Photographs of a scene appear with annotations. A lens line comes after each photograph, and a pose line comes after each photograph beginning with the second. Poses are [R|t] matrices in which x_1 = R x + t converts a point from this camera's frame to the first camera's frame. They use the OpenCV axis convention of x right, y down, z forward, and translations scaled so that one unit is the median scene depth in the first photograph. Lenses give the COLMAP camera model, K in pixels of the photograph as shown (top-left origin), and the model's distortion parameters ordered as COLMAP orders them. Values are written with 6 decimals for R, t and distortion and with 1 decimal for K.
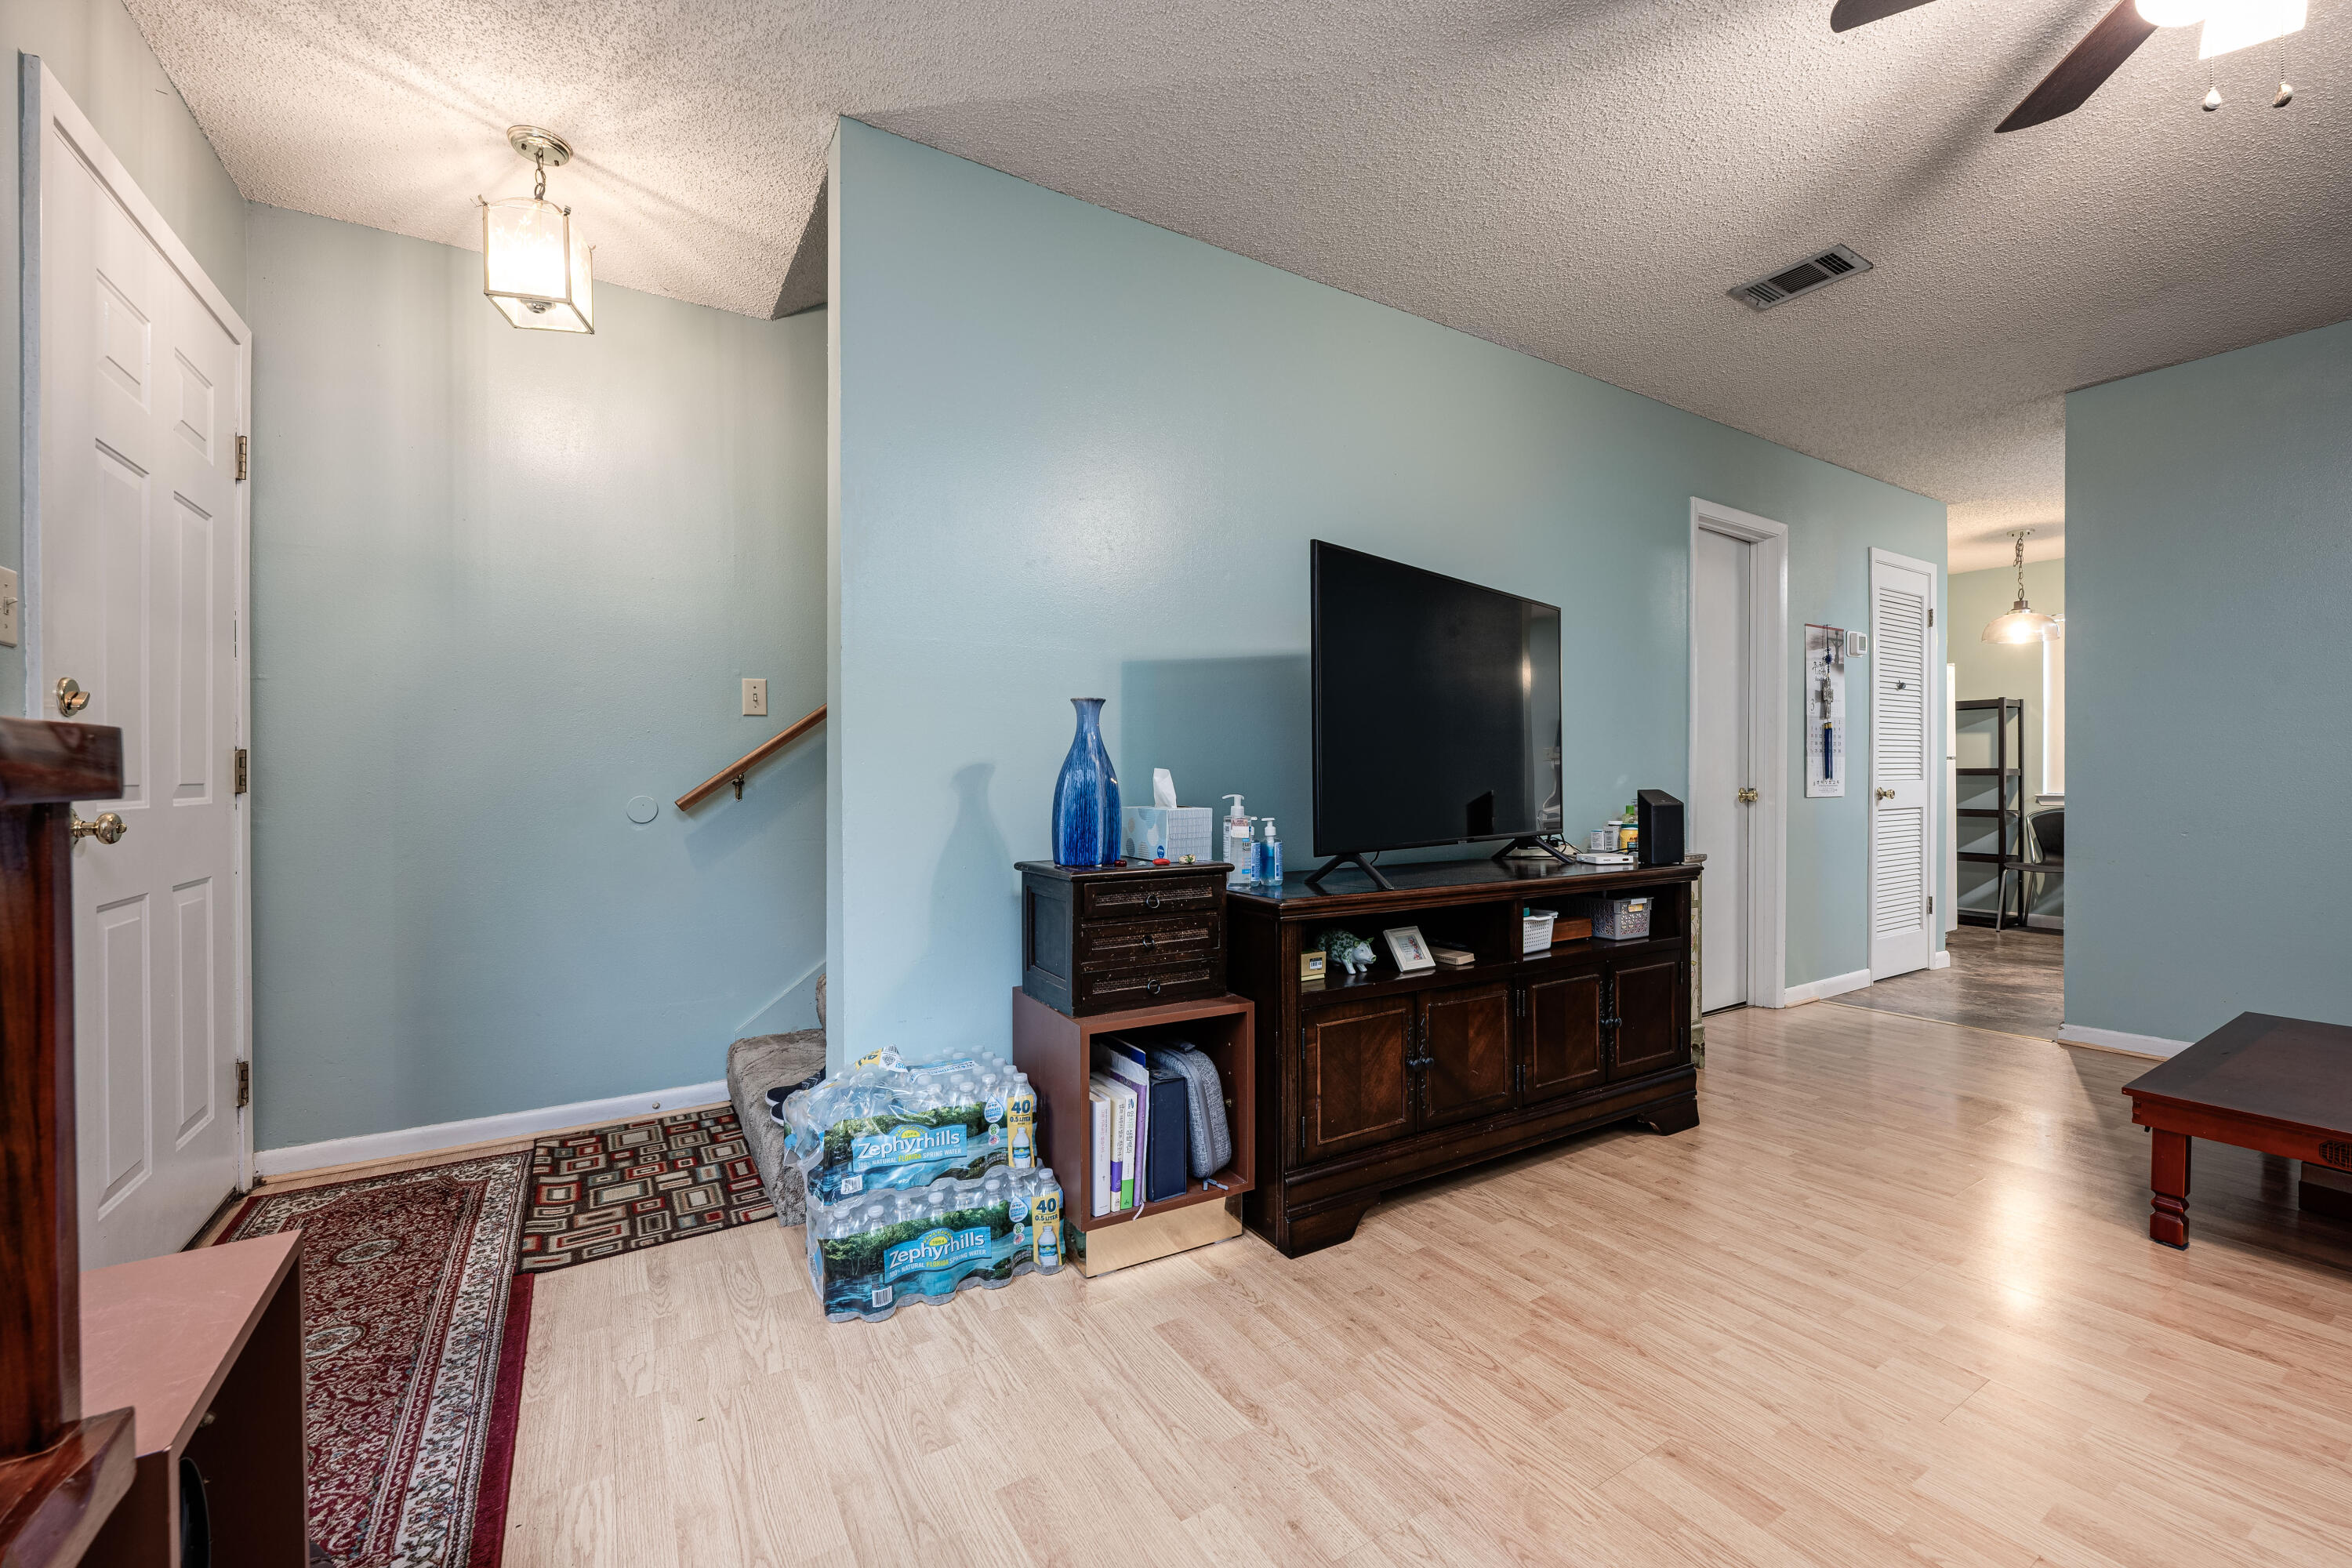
lens RADIAL K [[945.6, 0, 1188.0], [0, 945.6, 781.0], [0, 0, 1]] dist [-0.004293, -0.000122]
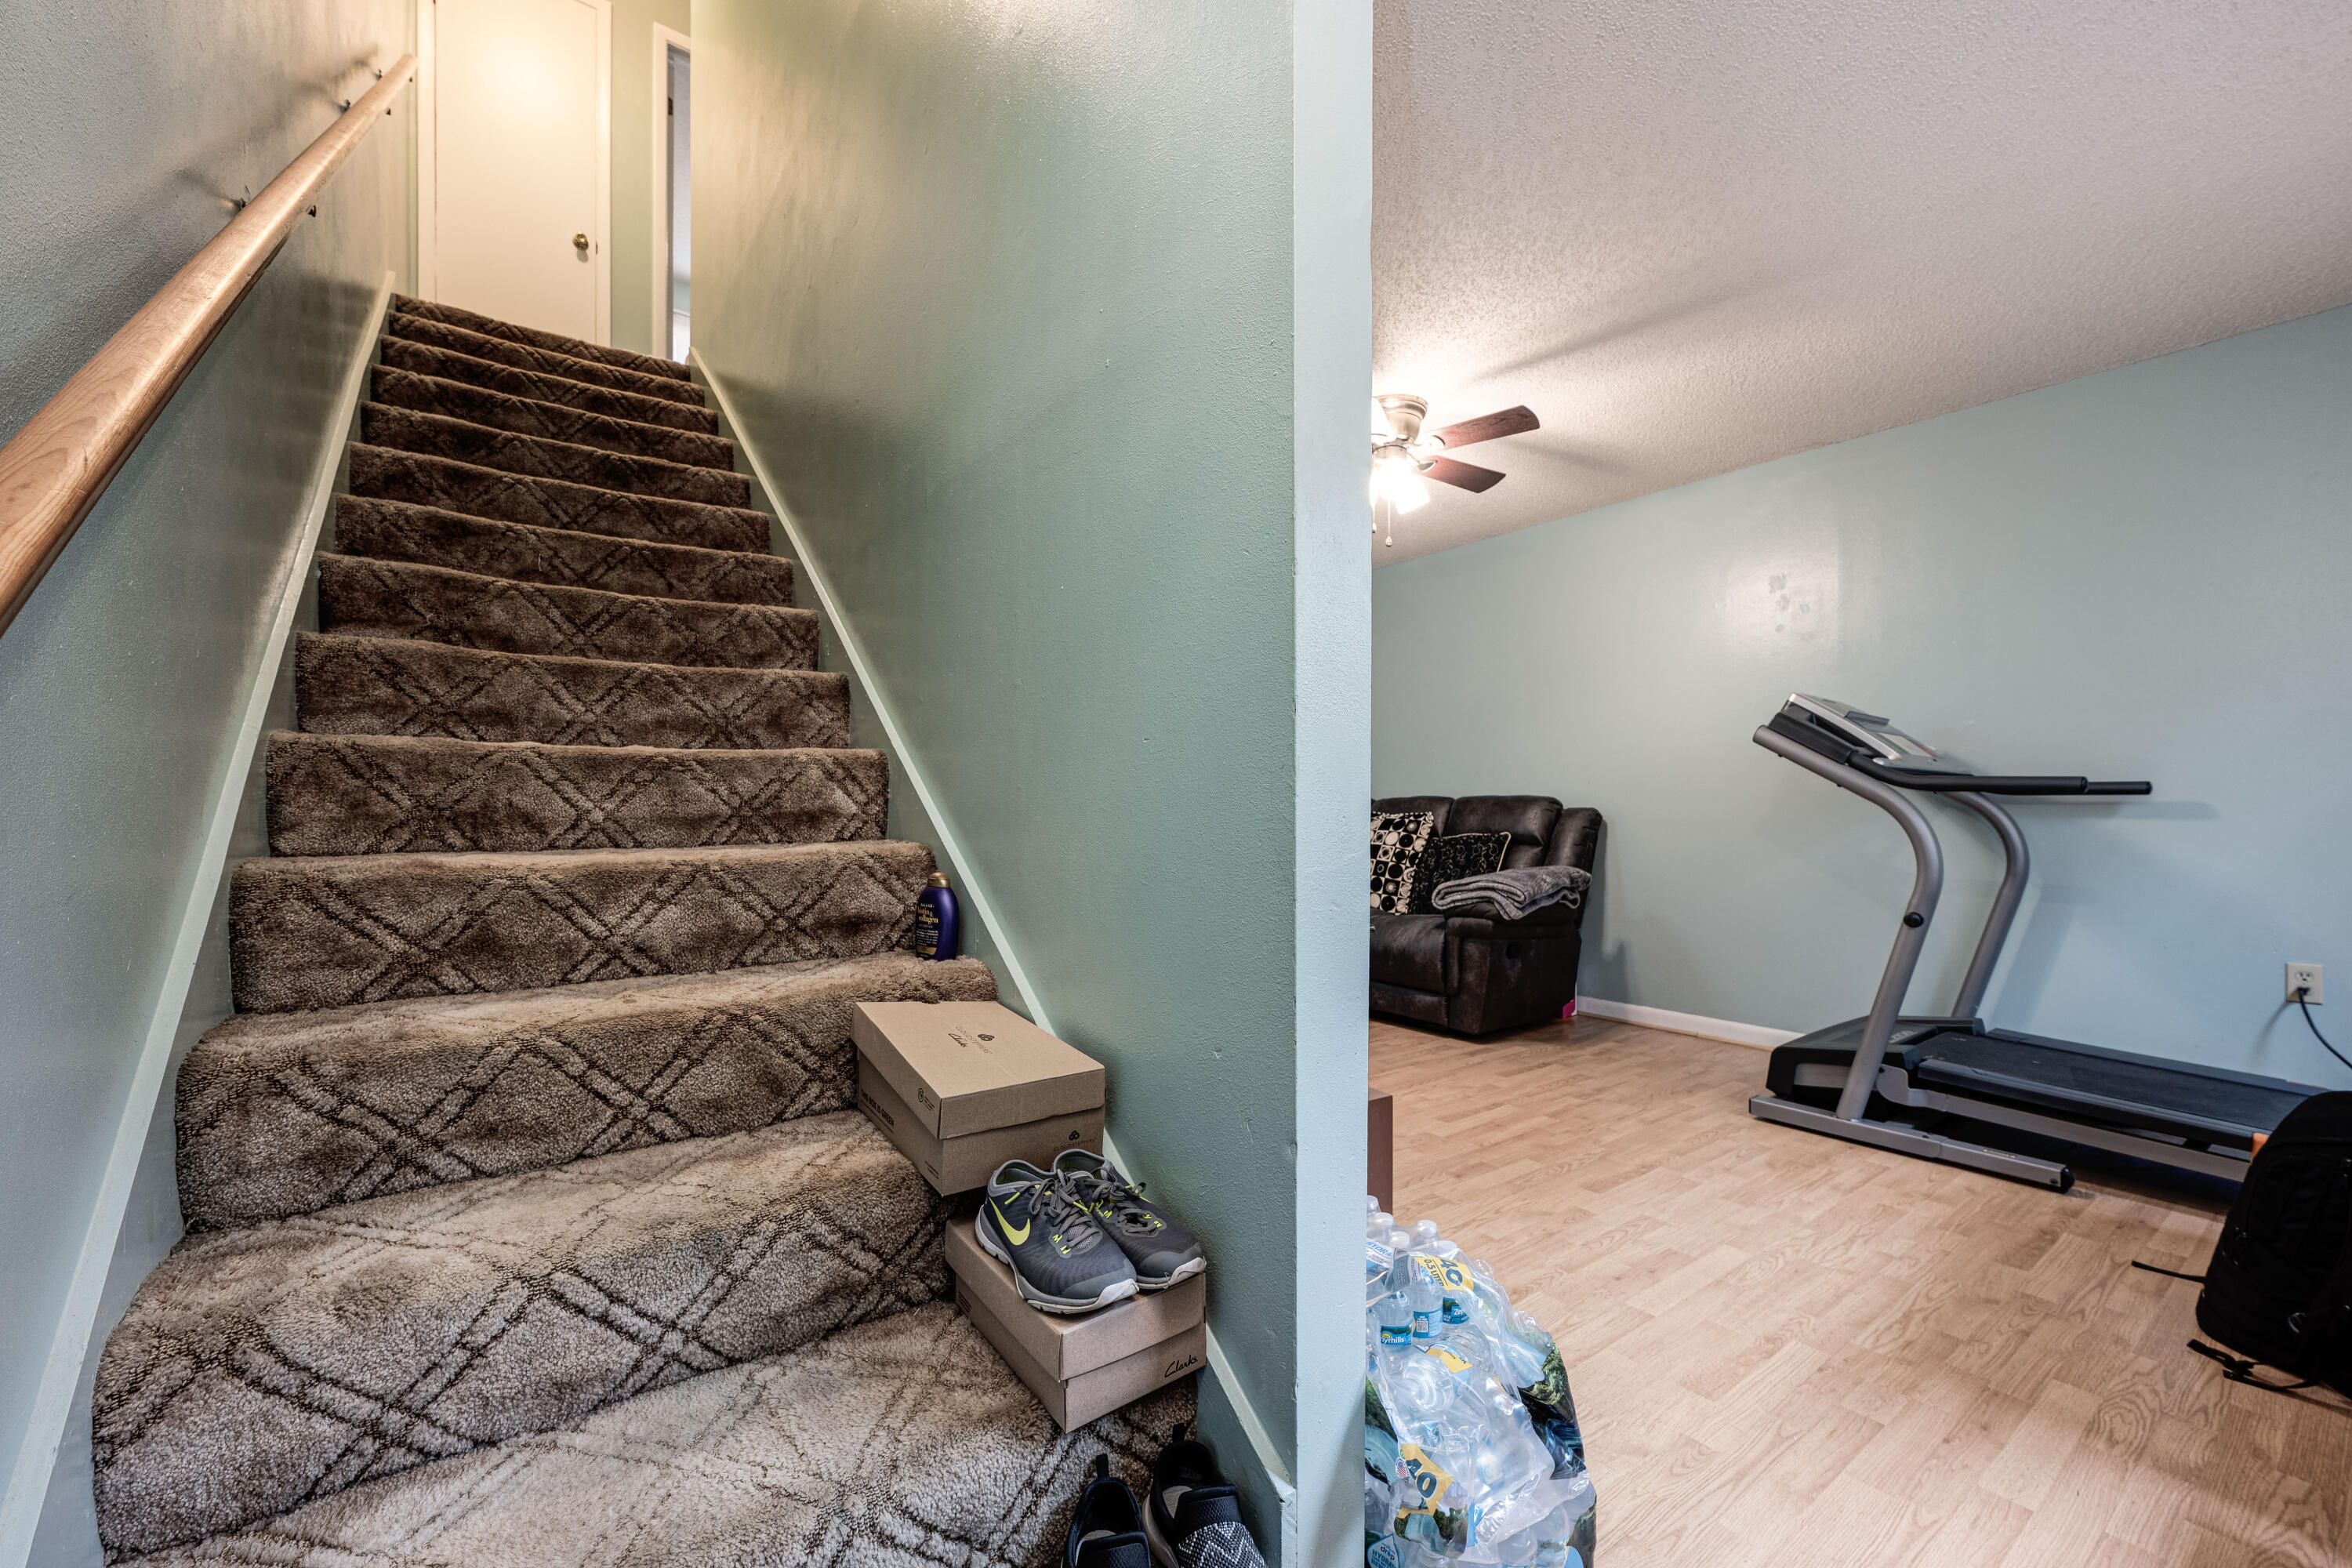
lens RADIAL K [[934.3, 0, 1170.8], [0, 934.3, 824.4], [0, 0, 1]] dist [0.000199, -0.000104]
pose [[-0.064096, -0.012649, 0.997864, -0.689270], [0.002419, 0.999915, 0.012830, -0.002119], [-0.997941, 0.003236, -0.064060, 0.904897]]
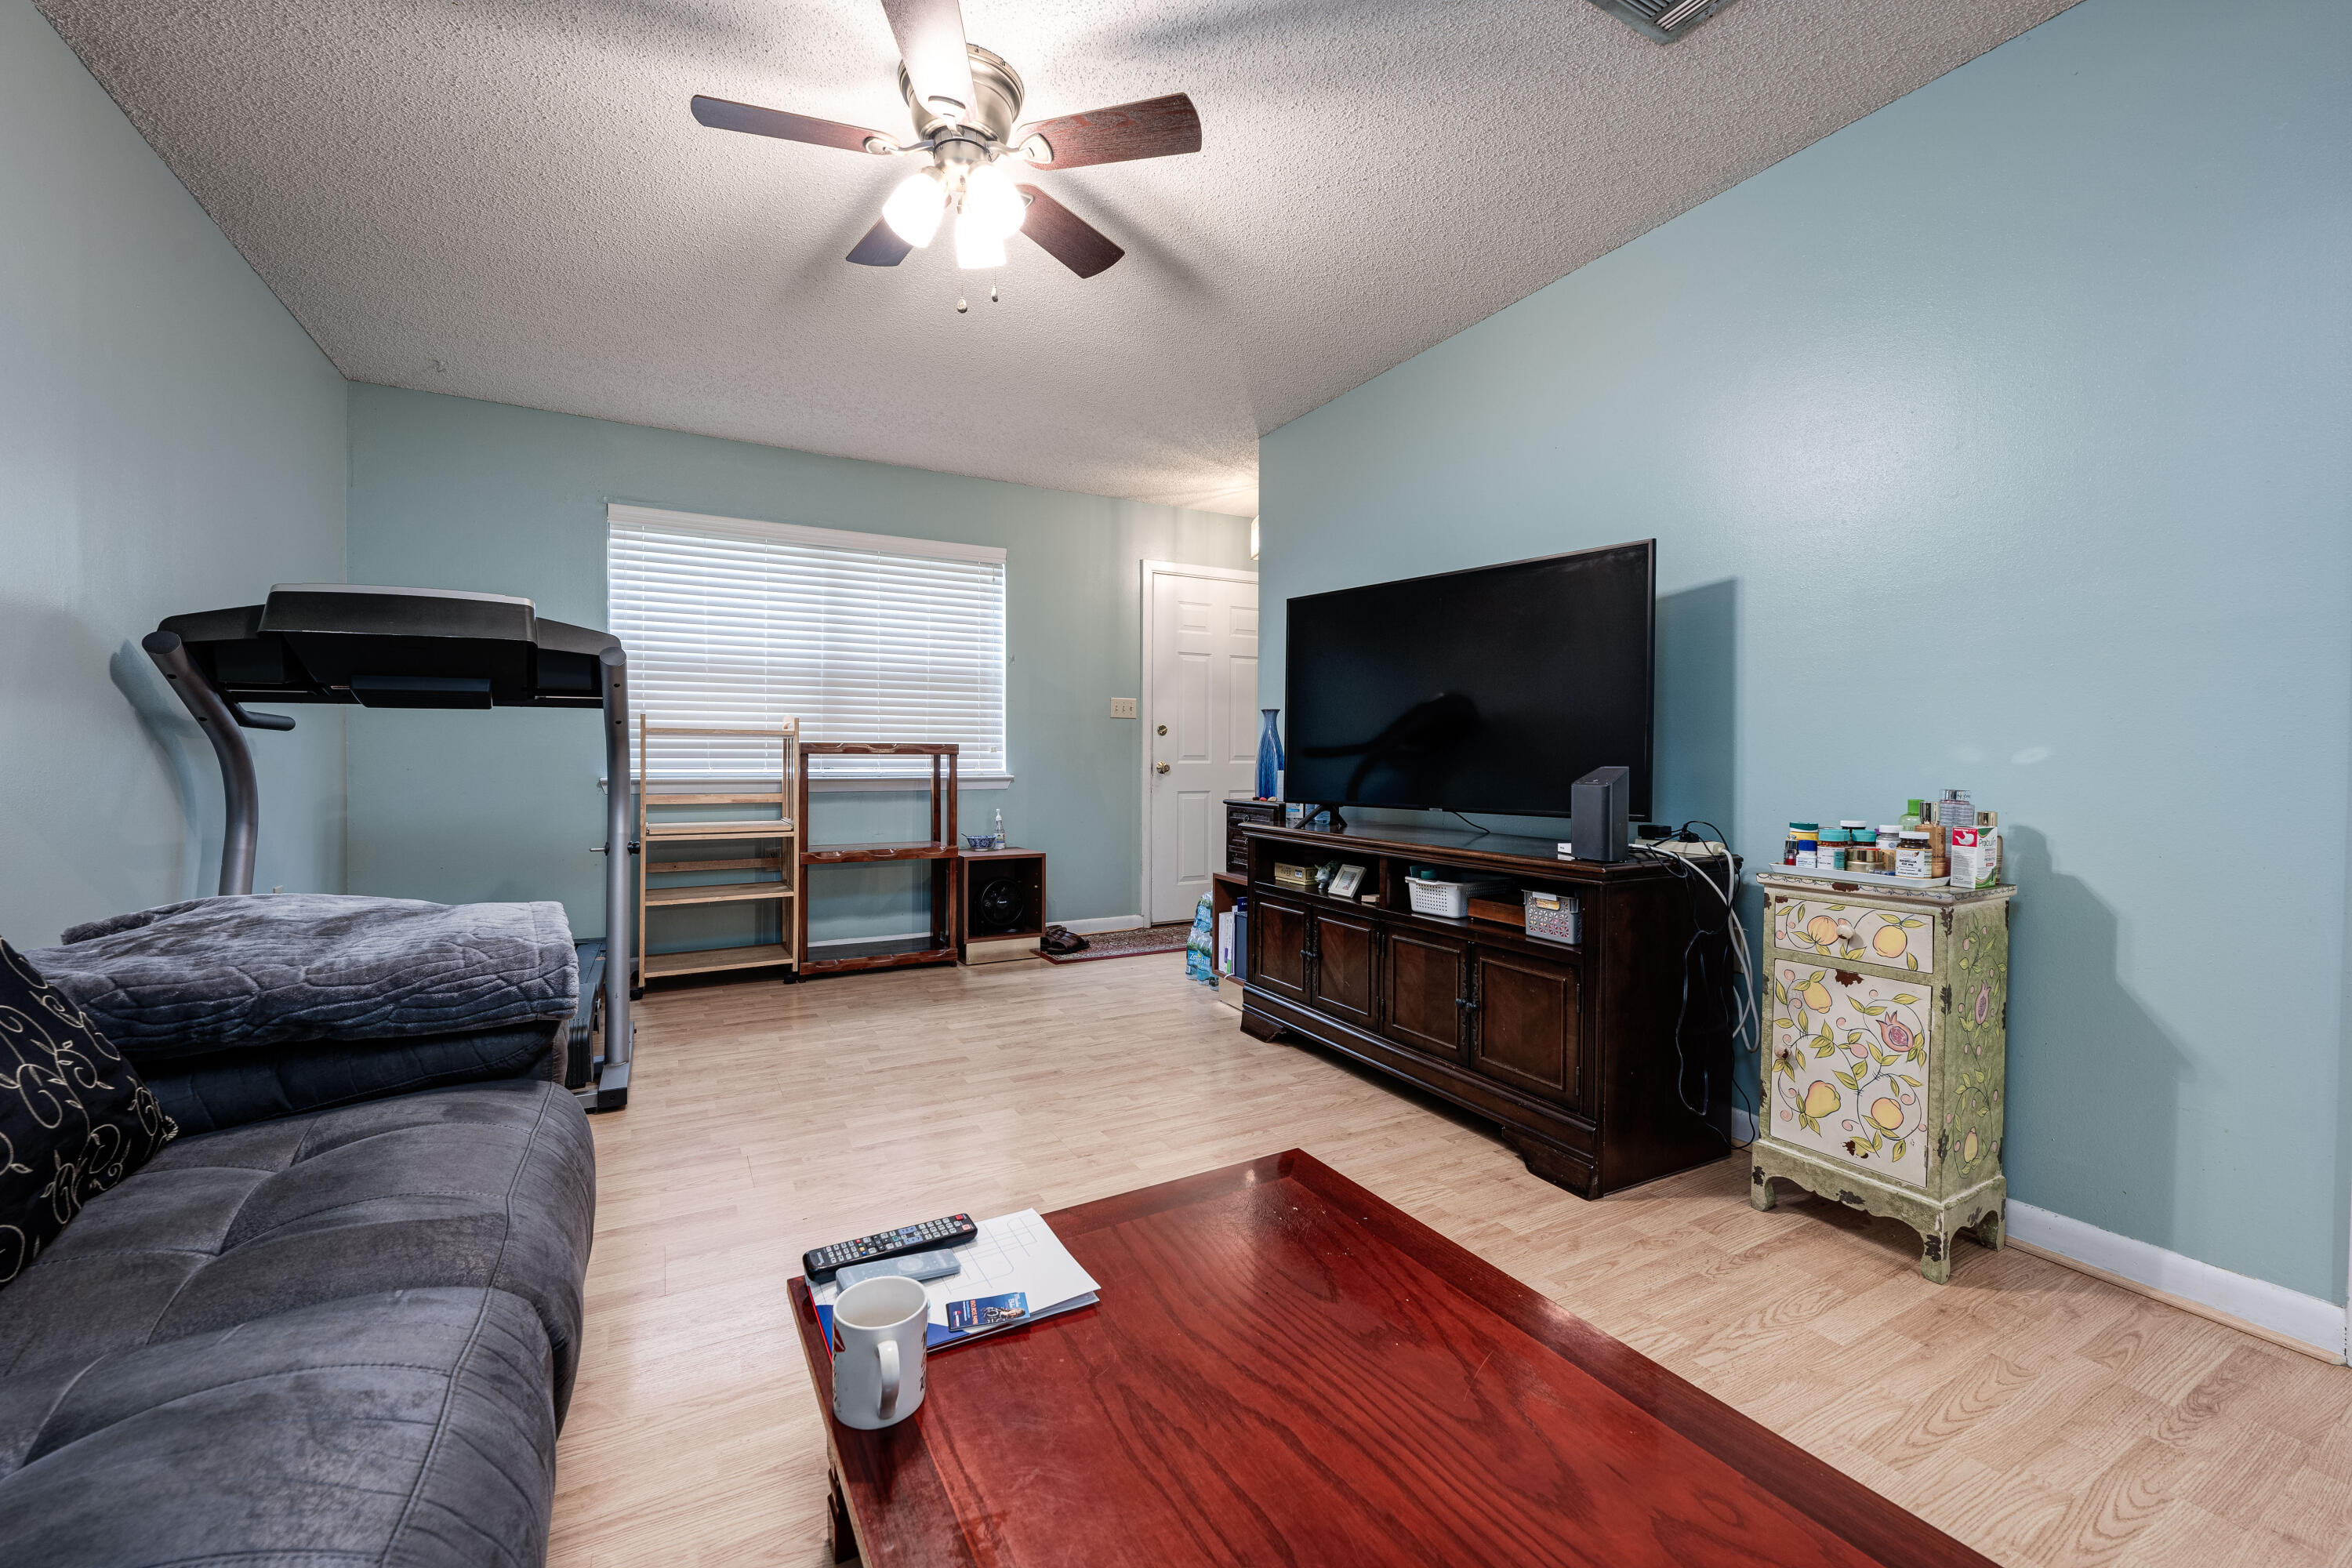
lens RADIAL K [[945.6, 0, 1188.0], [0, 945.6, 781.0], [0, 0, 1]] dist [-0.004293, -0.000122]
pose [[-0.049559, 0.024933, -0.998460, 1.399566], [-0.006157, 0.999662, 0.025268, 0.003569], [0.998752, 0.007400, -0.049389, 0.751868]]
